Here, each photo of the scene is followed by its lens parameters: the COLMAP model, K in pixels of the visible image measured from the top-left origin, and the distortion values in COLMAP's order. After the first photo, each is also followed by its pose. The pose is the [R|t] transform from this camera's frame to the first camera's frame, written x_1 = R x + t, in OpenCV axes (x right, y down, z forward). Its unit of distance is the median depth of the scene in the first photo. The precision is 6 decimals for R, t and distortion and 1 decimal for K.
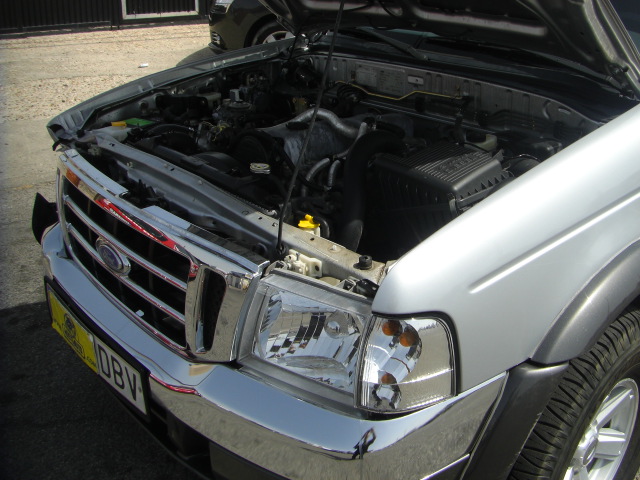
lens RADIAL K [[726.0, 0, 372.3], [0, 726.0, 199.0], [0, 0, 1]] dist [-0.178643, 0.109421]
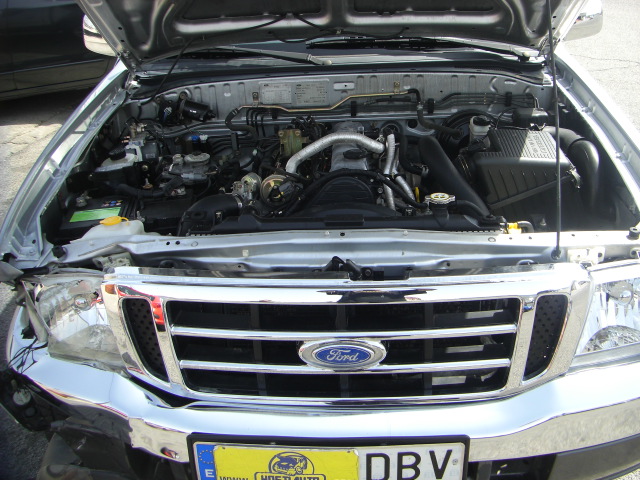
lens RADIAL K [[726.0, 0, 372.3], [0, 726.0, 199.0], [0, 0, 1]] dist [-0.178643, 0.109421]
pose [[0.693573, -0.305233, 0.652525, -0.858961], [0.281224, 0.948649, 0.144837, -0.209534], [-0.663227, 0.083050, 0.743796, 0.336315]]
